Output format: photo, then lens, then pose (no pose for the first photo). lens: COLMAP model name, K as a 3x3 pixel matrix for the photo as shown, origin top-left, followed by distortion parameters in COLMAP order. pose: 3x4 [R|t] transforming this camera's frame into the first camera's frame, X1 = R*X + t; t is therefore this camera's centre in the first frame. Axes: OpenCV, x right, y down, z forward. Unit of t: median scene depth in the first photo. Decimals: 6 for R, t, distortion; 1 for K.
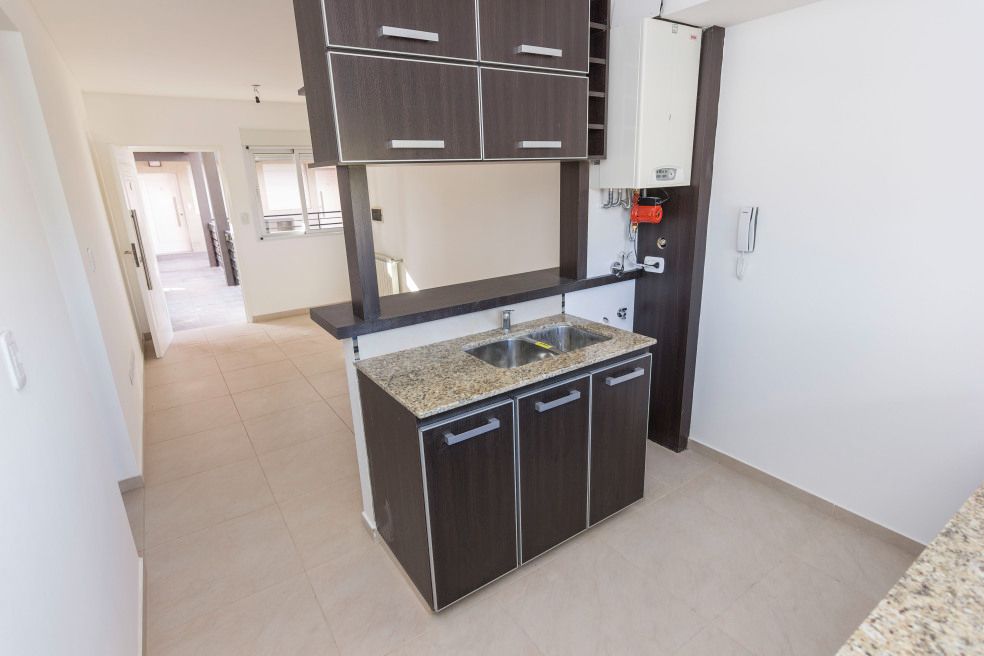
lens RADIAL K [[500.3, 0, 495.8], [0, 500.3, 328.4], [0, 0, 1]] dist [-0.002026, 0.002716]
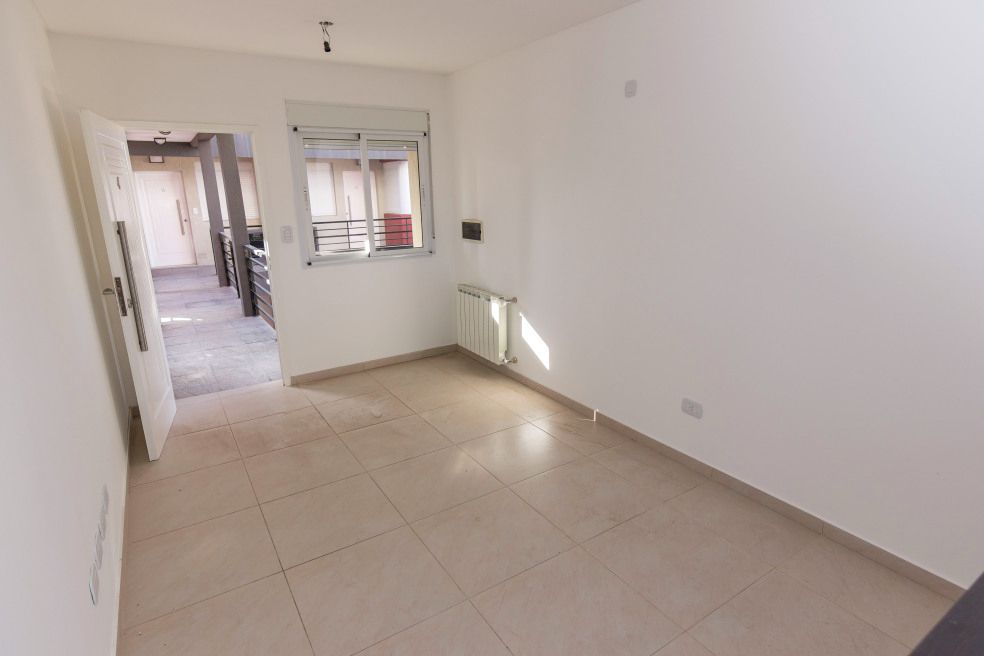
lens RADIAL K [[529.9, 0, 491.5], [0, 529.9, 325.9], [0, 0, 1]] dist [0.007776, 0.001776]
pose [[0.999451, 0.020648, -0.025897, -1.862892], [-0.021441, 0.999299, -0.030697, -0.728503], [0.025245, 0.031235, 0.999193, 2.692104]]
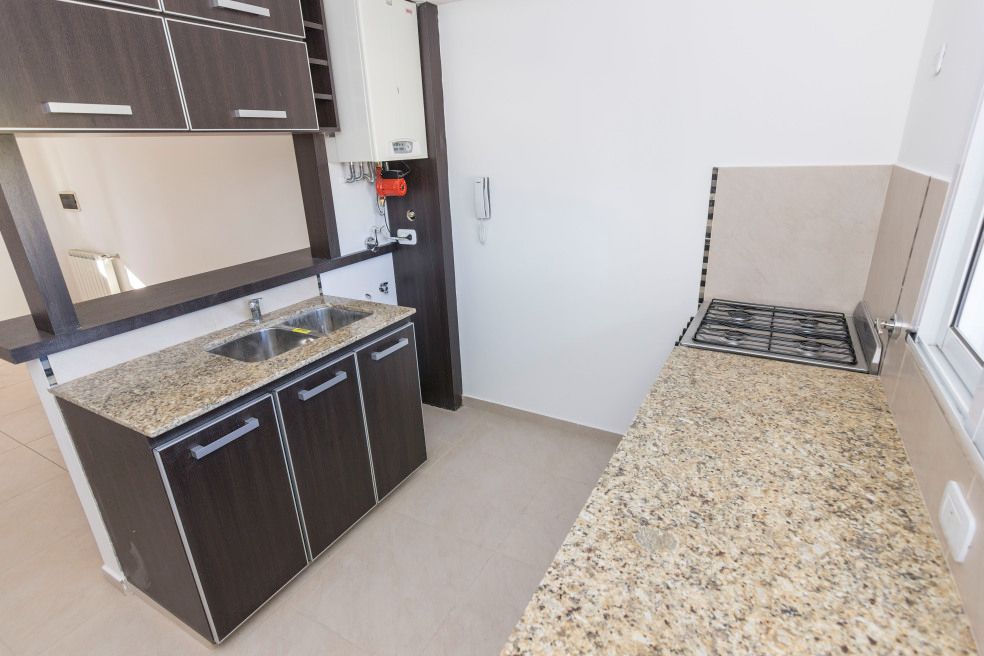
lens RADIAL K [[500.3, 0, 489.5], [0, 500.3, 327.4], [0, 0, 1]] dist [-0.002026, 0.002716]
pose [[0.897709, -0.151185, 0.413838, 0.019761], [0.132721, 0.988447, 0.073200, 0.004434], [-0.420123, -0.010787, 0.907403, -0.005038]]
